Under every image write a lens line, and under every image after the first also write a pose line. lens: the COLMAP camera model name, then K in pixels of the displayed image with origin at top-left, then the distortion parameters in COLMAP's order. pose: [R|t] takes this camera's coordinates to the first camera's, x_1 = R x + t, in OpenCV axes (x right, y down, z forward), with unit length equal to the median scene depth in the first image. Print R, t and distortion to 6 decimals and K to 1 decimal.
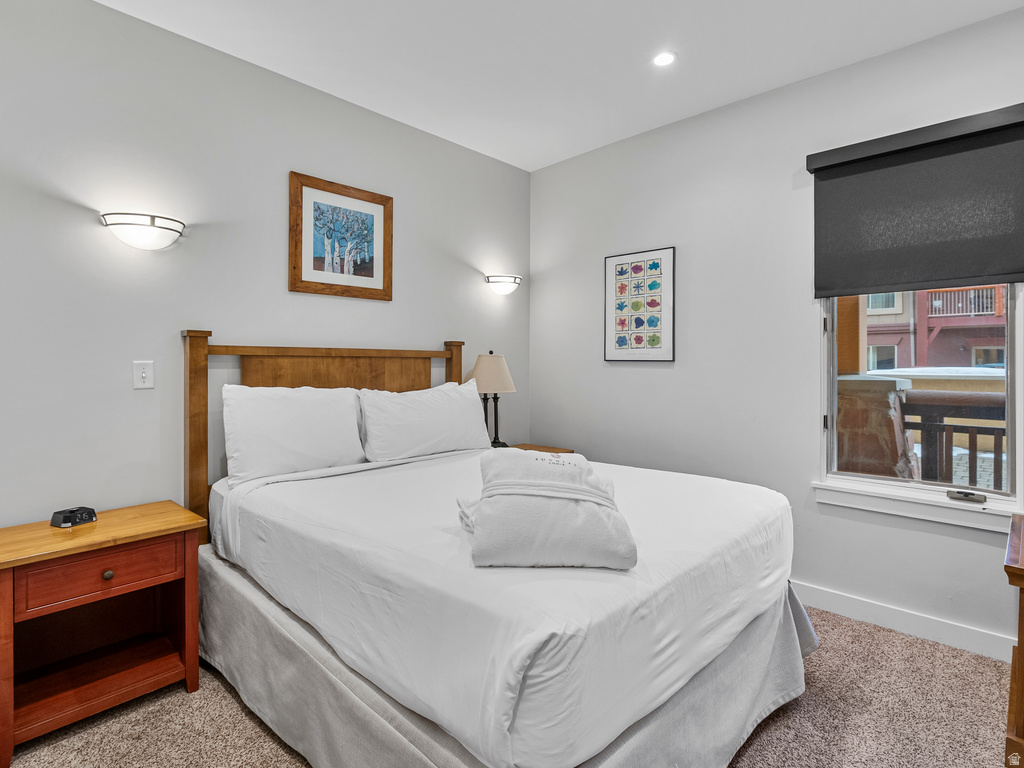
lens RADIAL K [[526.7, 0, 514.7], [0, 526.7, 365.6], [0, 0, 1]] dist [-0.000892, 0.002704]
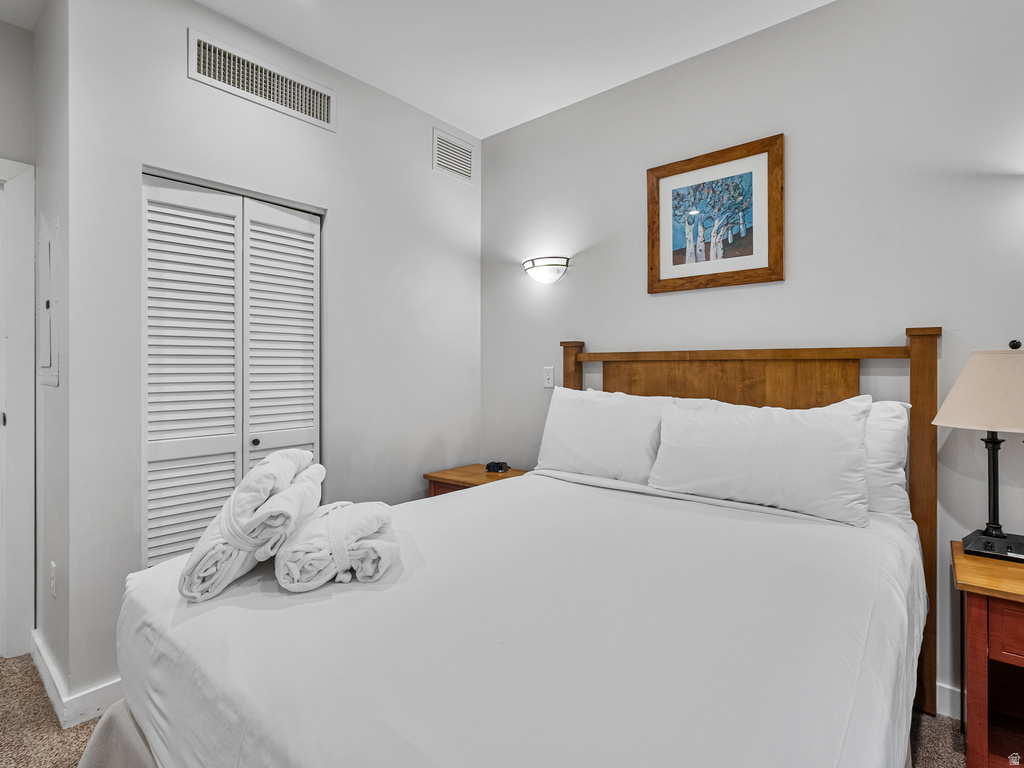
lens RADIAL K [[526.7, 0, 514.7], [0, 526.7, 365.6], [0, 0, 1]] dist [-0.000892, 0.002704]
pose [[0.065410, -0.009186, -0.997816, 0.463160], [-0.006149, 0.999935, -0.009608, 0.001015], [0.997840, 0.006764, 0.065349, 0.618213]]
